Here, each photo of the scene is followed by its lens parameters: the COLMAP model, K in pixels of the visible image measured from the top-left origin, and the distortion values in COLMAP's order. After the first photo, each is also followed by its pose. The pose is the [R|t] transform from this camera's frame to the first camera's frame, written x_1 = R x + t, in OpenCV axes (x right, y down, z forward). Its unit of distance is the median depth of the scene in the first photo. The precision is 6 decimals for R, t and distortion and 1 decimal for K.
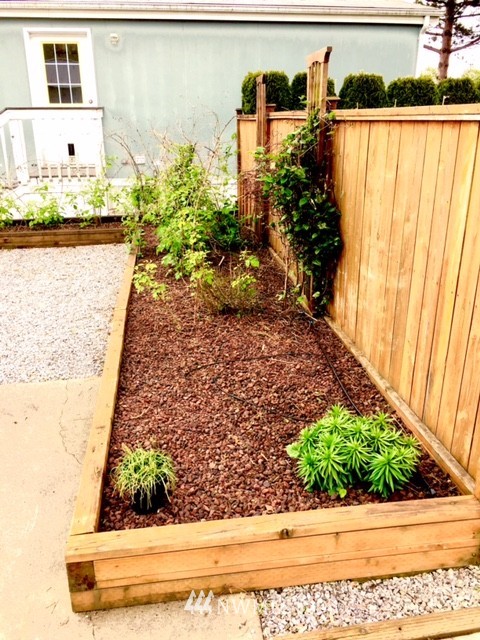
lens RADIAL K [[550.7, 0, 240.0], [0, 550.7, 320.0], [0, 0, 1]] dist [0.001639, -0.000355]
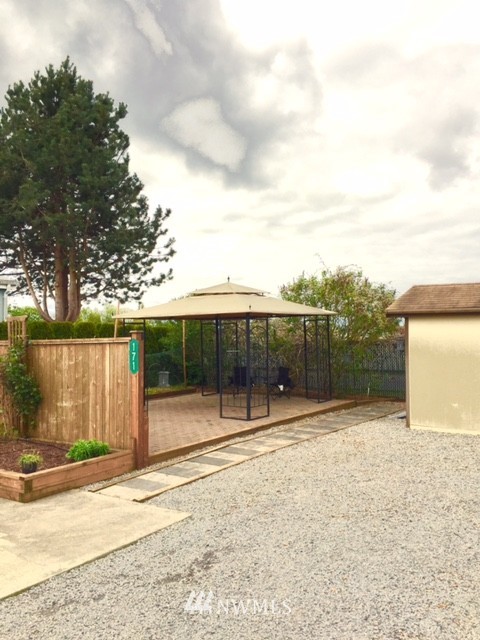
lens RADIAL K [[550.7, 0, 240.0], [0, 550.7, 320.0], [0, 0, 1]] dist [0.001639, -0.000355]
pose [[0.694996, 0.015078, 0.718856, -0.866023], [0.266996, 0.922882, -0.277492, 0.403675], [-0.667603, 0.384787, 0.637374, -1.058707]]
